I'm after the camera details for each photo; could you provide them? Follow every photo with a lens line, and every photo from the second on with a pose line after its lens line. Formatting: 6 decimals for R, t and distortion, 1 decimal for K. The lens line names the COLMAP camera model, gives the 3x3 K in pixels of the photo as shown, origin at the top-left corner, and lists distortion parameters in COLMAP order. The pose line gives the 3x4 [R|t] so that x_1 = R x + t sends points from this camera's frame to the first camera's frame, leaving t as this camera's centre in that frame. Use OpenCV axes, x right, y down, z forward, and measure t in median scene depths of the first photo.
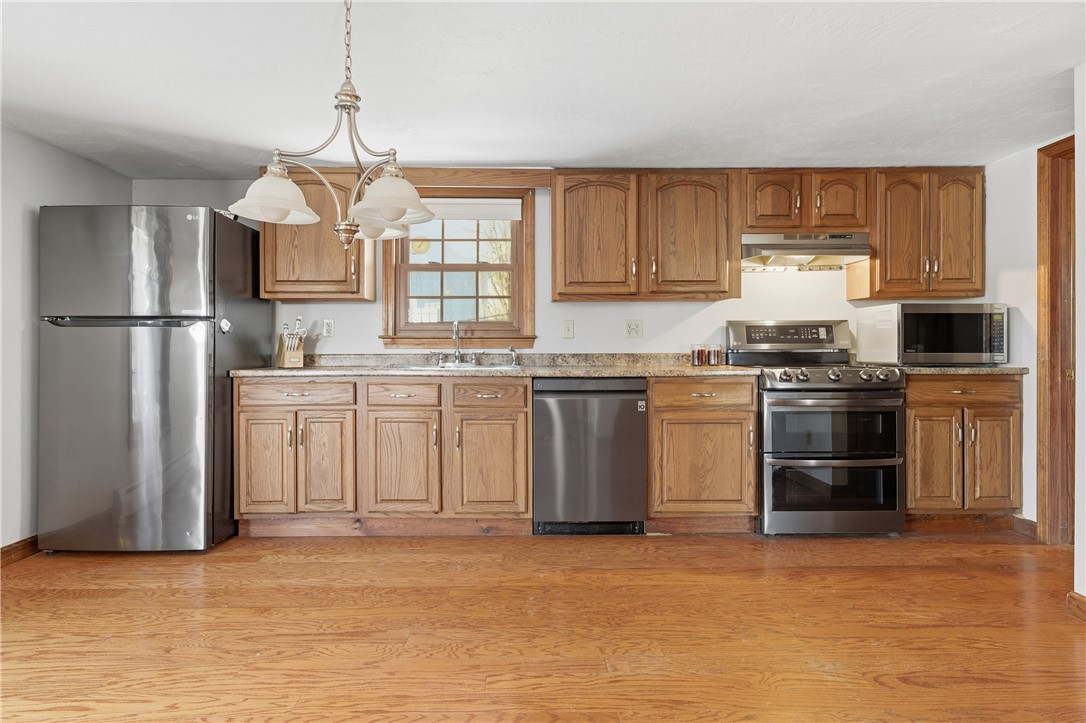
lens RADIAL K [[633.6, 0, 537.5], [0, 633.6, 360.5], [0, 0, 1]] dist [-0.000008, 0.004322]
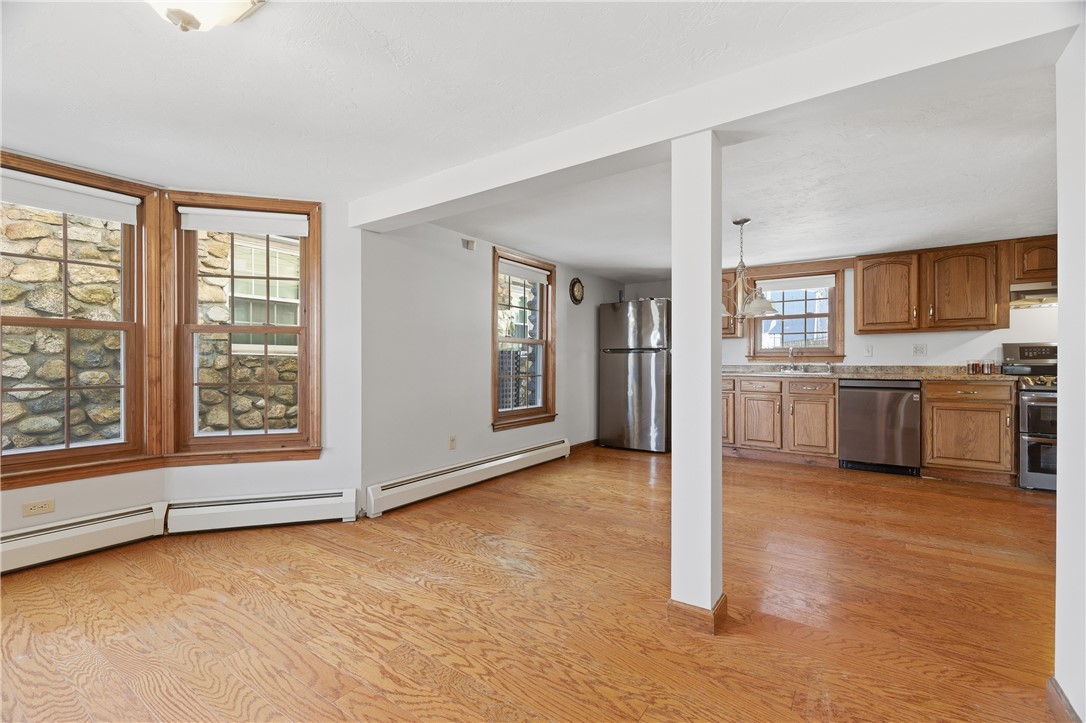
lens RADIAL K [[491.4, 0, 544.1], [0, 491.4, 361.5], [0, 0, 1]] dist [0.003181, 0.000291]
pose [[0.819141, 0.000625, -0.573592, 0.104825], [-0.011161, 0.999827, -0.014848, 0.007710], [0.573483, 0.018564, 0.819007, -0.591350]]
